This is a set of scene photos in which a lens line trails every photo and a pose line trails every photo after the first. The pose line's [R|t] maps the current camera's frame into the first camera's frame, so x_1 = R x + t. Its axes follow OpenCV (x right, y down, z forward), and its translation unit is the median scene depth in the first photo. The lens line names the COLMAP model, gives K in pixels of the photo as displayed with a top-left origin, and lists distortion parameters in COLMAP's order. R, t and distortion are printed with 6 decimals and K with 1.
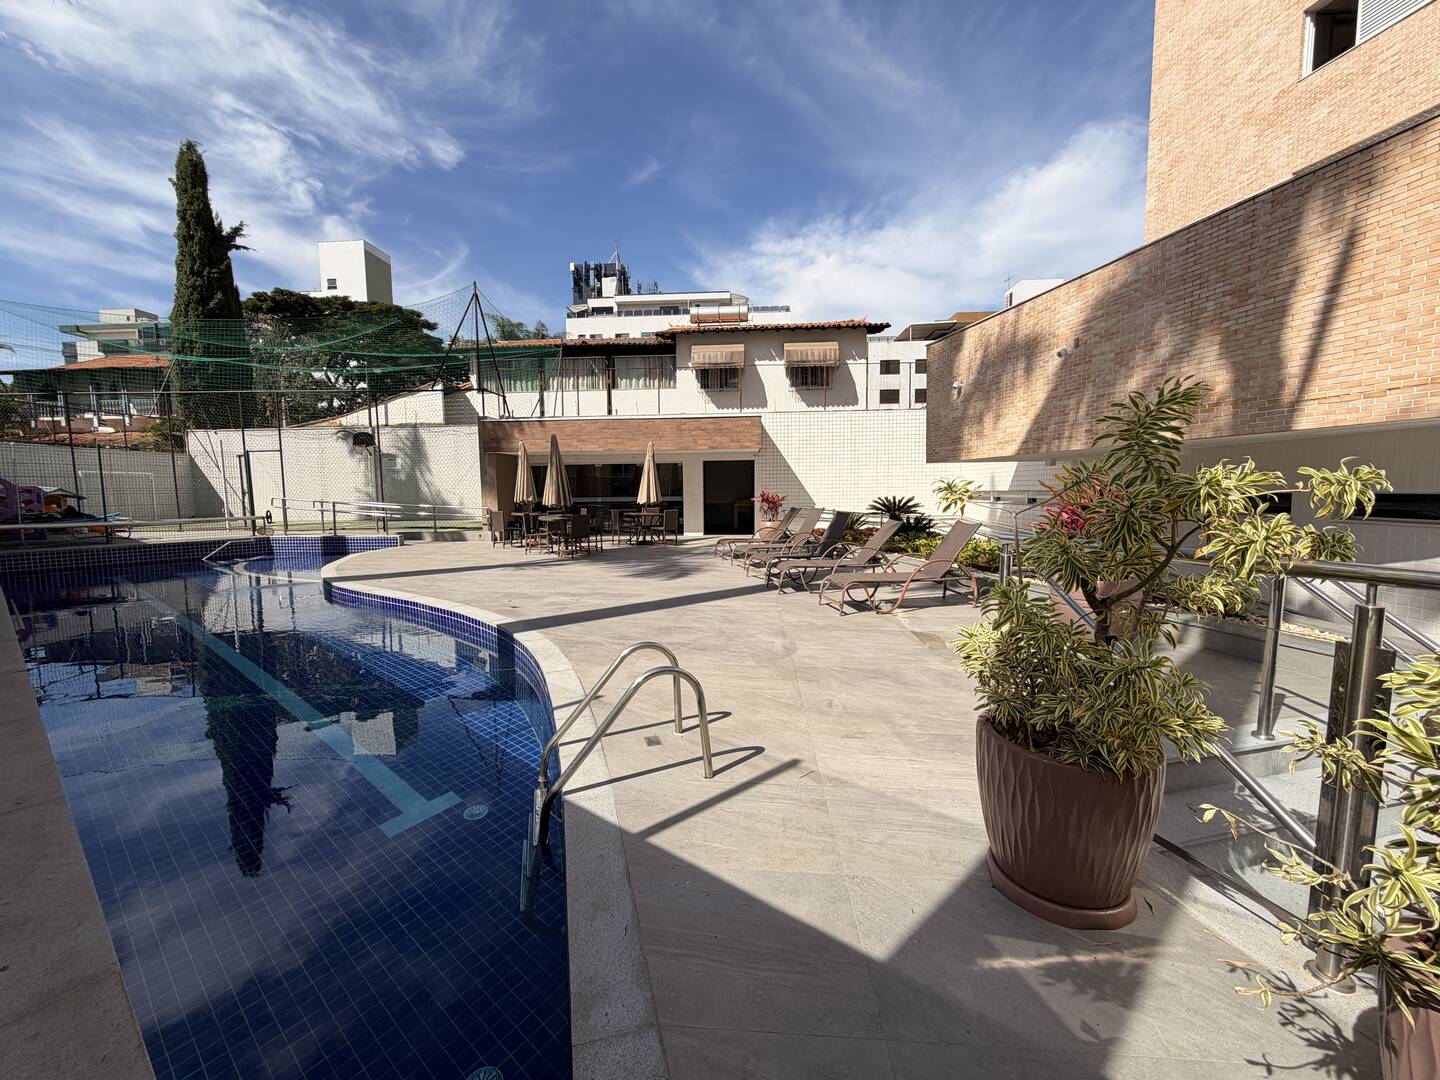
lens RADIAL K [[571.4, 0, 715.9], [0, 571.4, 538.7], [0, 0, 1]] dist [0.000017, -0.000062]
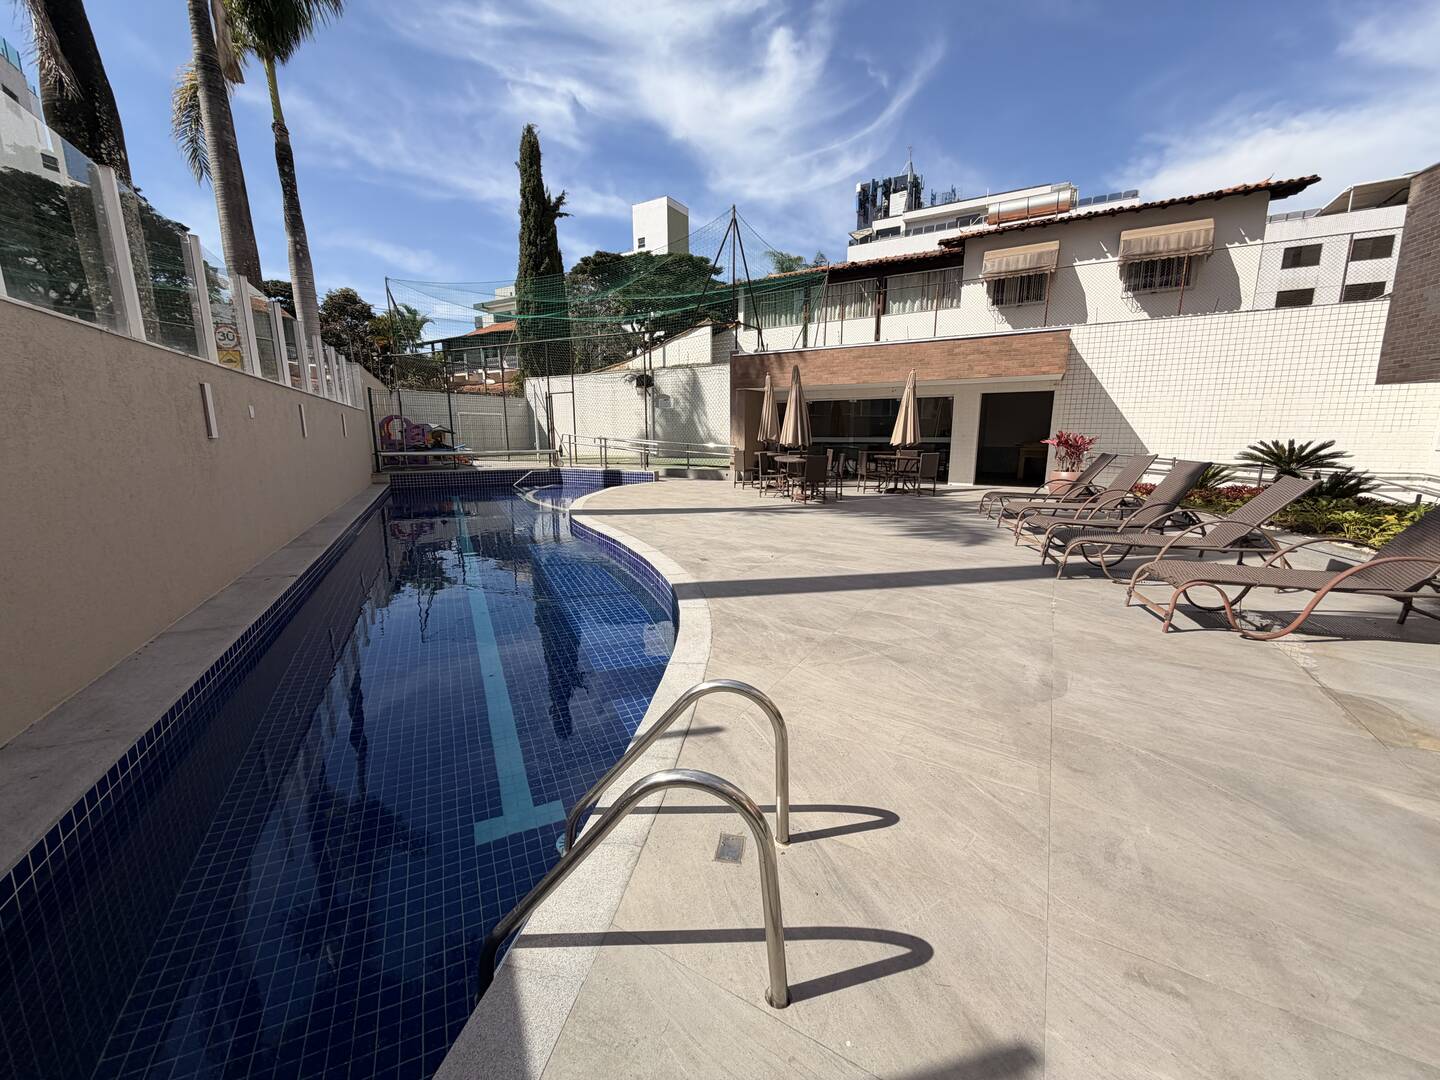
lens RADIAL K [[571.4, 0, 715.9], [0, 571.4, 538.7], [0, 0, 1]] dist [0.000017, -0.000062]
pose [[0.891824, 0.090459, -0.443246, 0.014417], [-0.045770, 0.992819, 0.110527, -0.002660], [0.450062, -0.078283, 0.889560, 0.069146]]
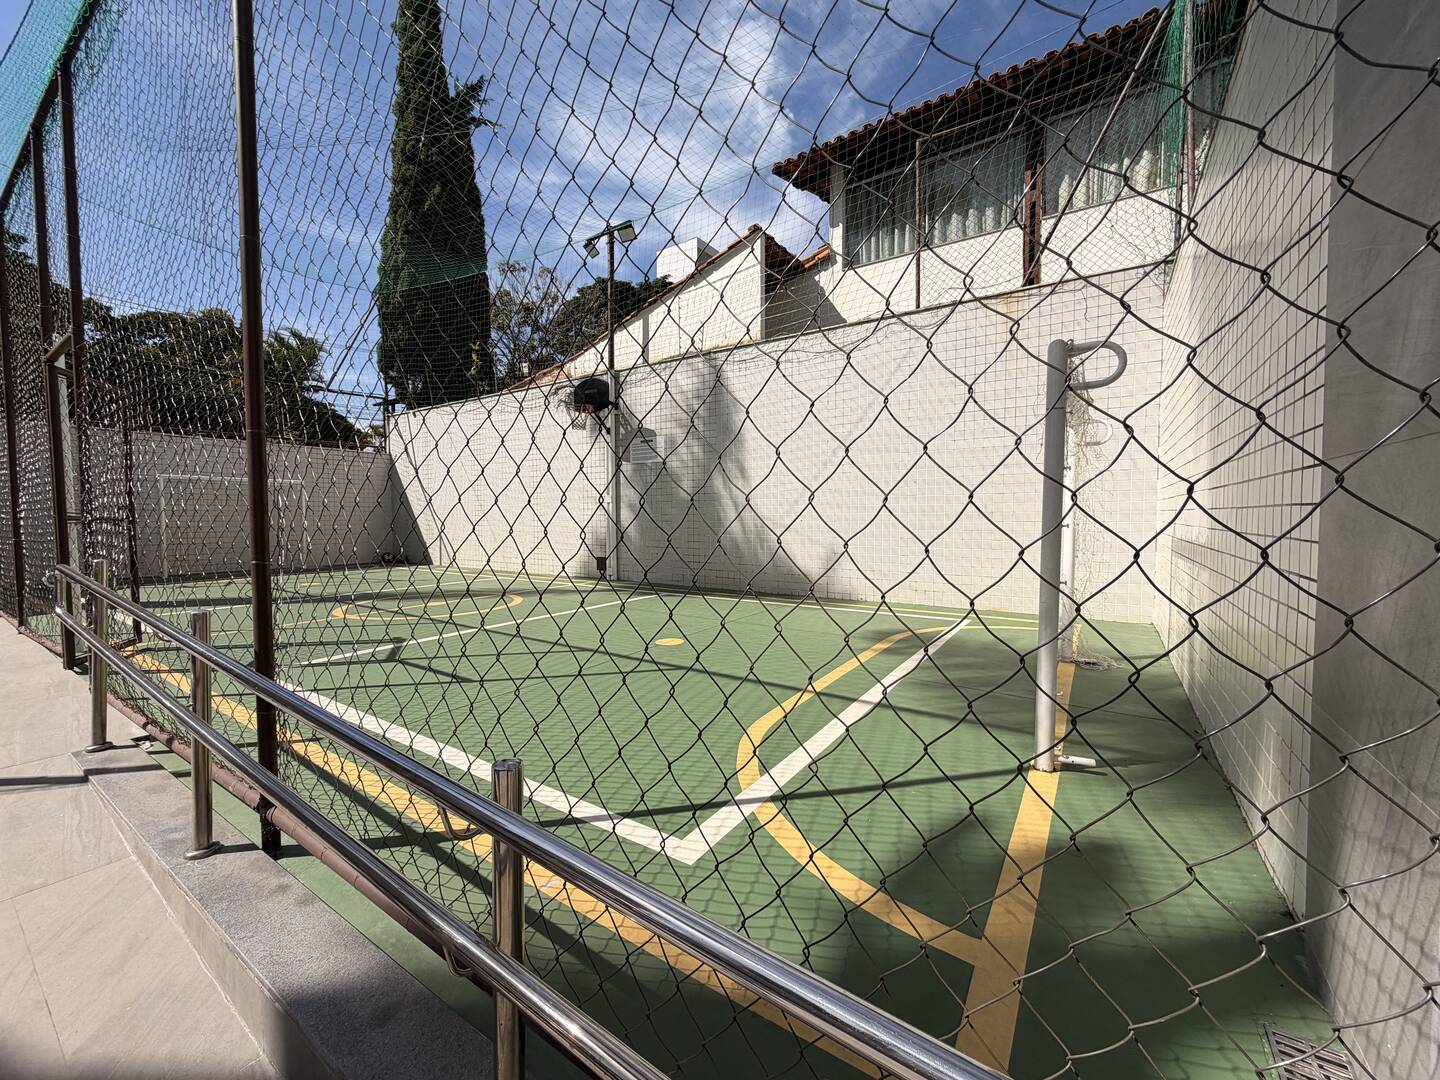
lens RADIAL K [[571.4, 0, 715.9], [0, 571.4, 538.7], [0, 0, 1]] dist [0.000017, -0.000062]
pose [[0.862848, 0.030751, -0.504526, -0.311141], [-0.052563, 0.998195, -0.029054, -0.056835], [0.502722, 0.051589, 0.862907, 0.674628]]
